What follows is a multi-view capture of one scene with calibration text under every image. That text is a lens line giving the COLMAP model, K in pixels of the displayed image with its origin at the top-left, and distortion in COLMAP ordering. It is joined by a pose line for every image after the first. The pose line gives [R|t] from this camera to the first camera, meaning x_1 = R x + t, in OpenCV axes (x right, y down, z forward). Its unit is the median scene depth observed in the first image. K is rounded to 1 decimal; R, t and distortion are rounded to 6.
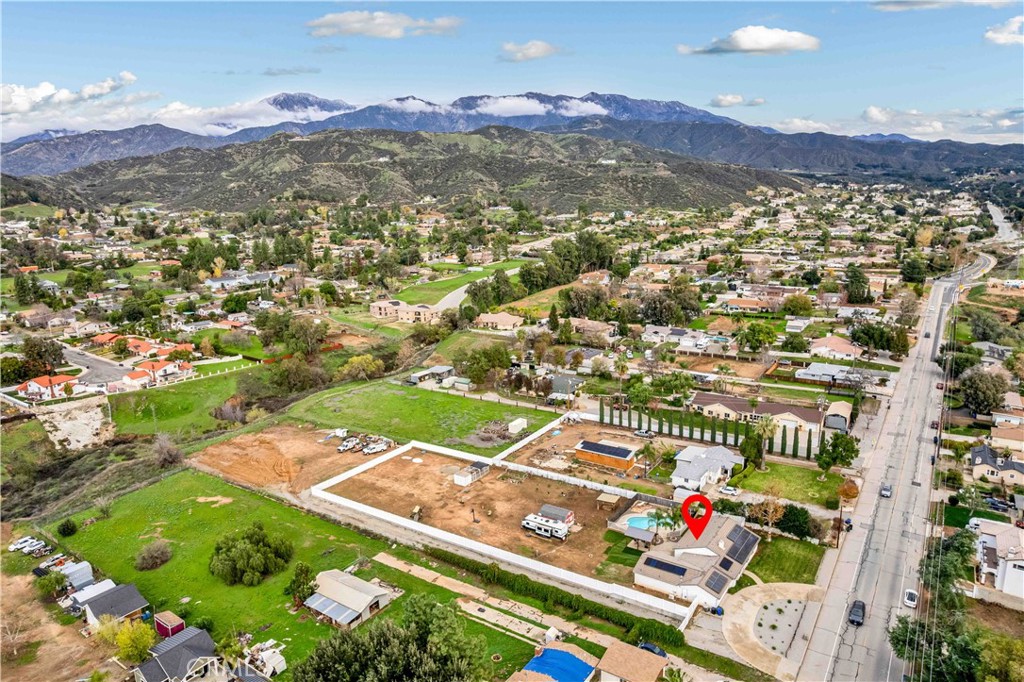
lens RADIAL K [[660.4, 0, 512.0], [0, 660.4, 341.0], [0, 0, 1]] dist [-0.073862, 0.071824]
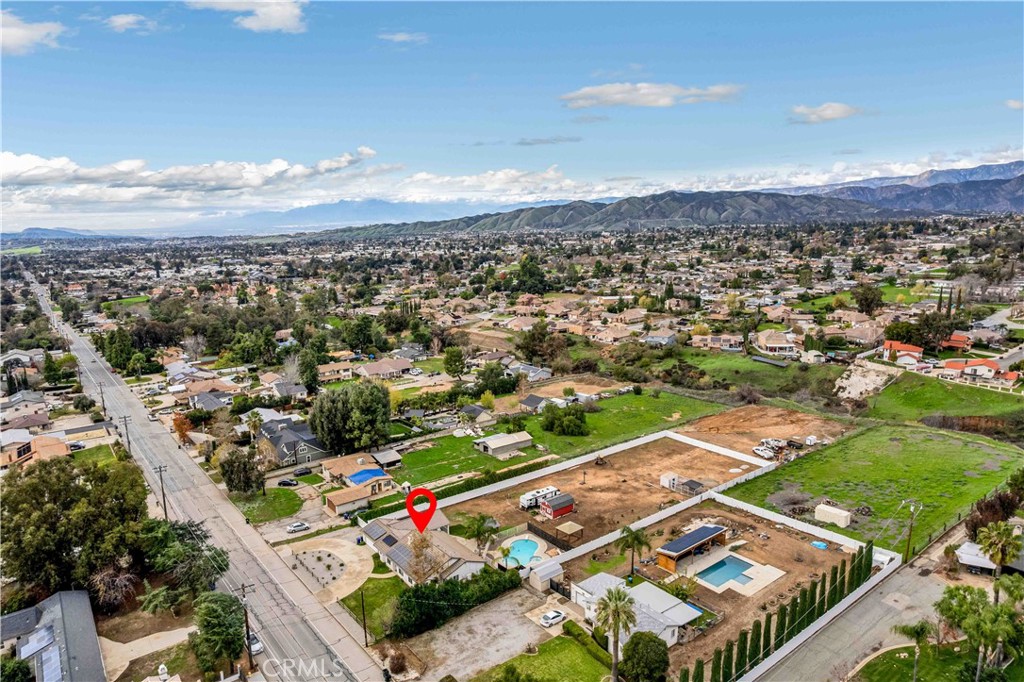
lens RADIAL K [[660.4, 0, 512.0], [0, 660.4, 341.0], [0, 0, 1]] dist [-0.073862, 0.071824]
pose [[-0.304152, 0.205424, -0.930211, 0.729376], [-0.185959, 0.944884, 0.269468, -0.169788], [0.934297, 0.254941, -0.249188, 0.847377]]
